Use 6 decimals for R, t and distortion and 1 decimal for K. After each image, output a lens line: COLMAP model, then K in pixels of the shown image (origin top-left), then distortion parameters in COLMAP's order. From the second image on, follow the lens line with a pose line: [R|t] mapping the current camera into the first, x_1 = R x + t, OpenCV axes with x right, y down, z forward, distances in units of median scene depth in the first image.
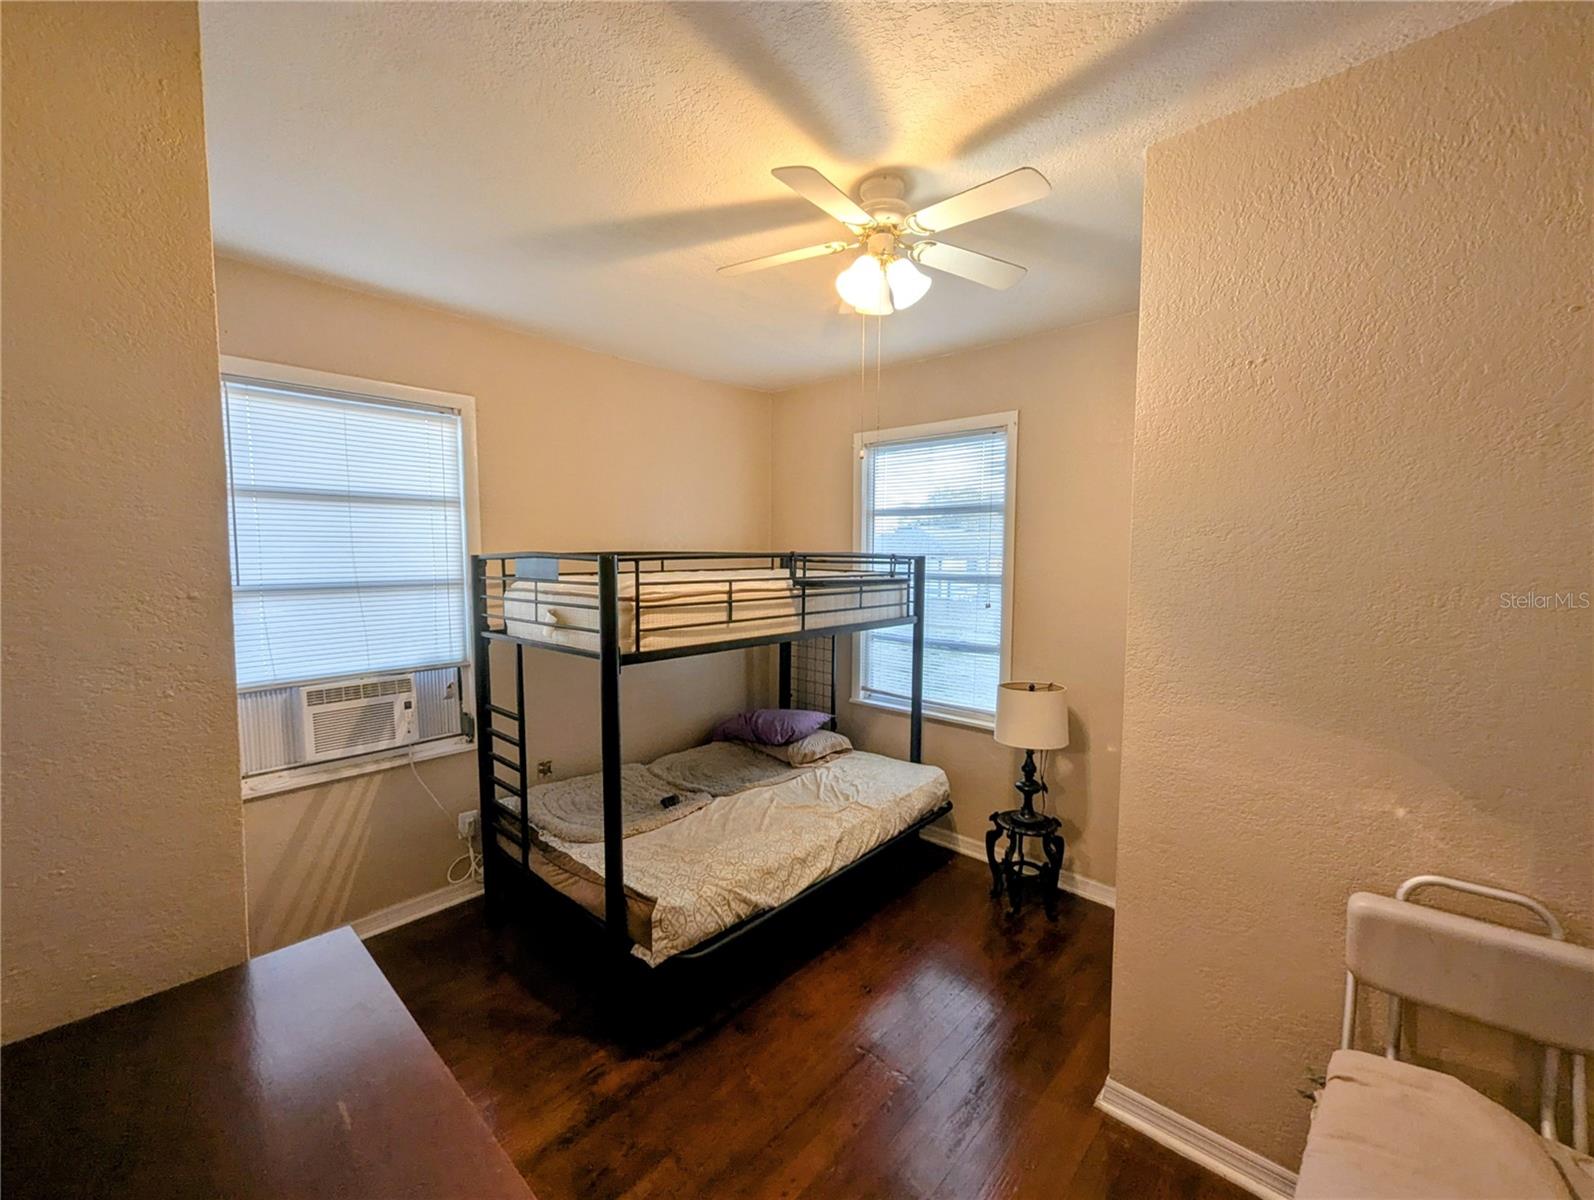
lens RADIAL K [[668.1, 0, 796.9], [0, 668.1, 602.2], [0, 0, 1]] dist [0.001415, 0.000172]
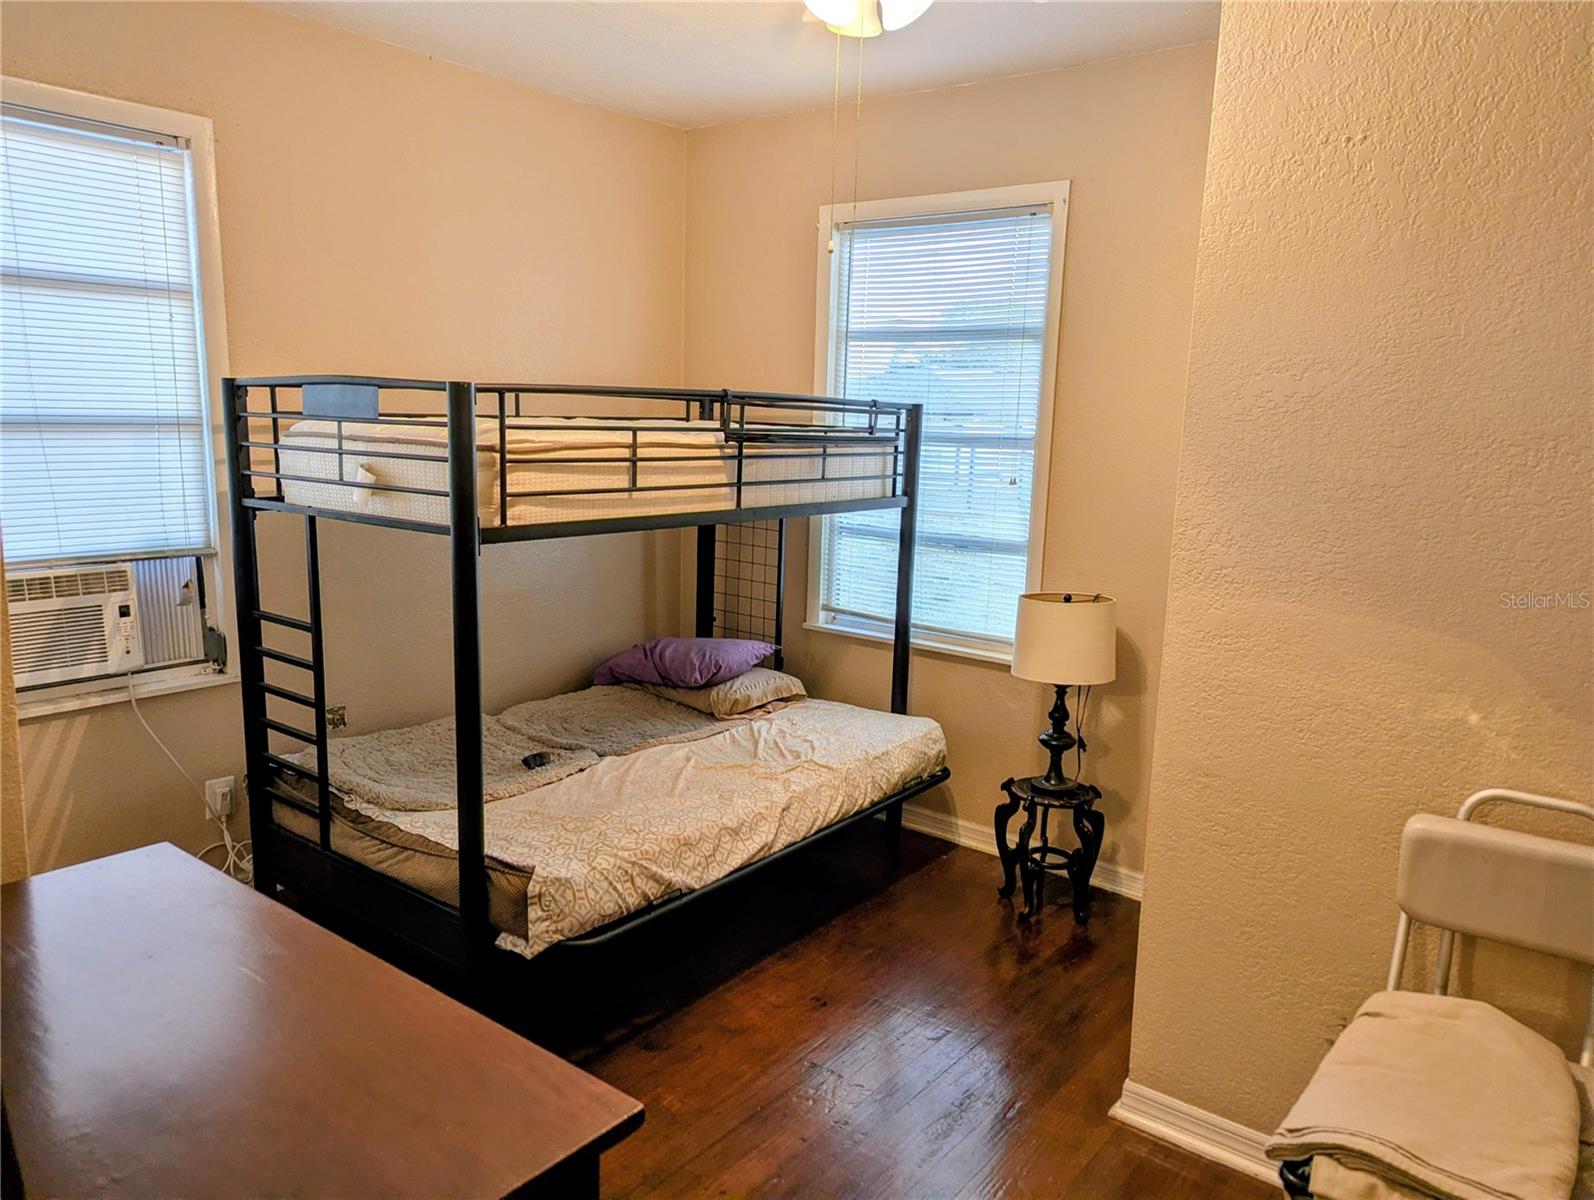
lens RADIAL K [[1129.2, 0, 799.8], [0, 1129.2, 605.3], [0, 0, 1]] dist [0.048770, -0.007035]
pose [[0.996979, 0.012826, 0.076602, -0.015122], [-0.020458, 0.994809, 0.099686, 0.024592], [-0.074926, -0.100952, 0.992066, -0.151602]]
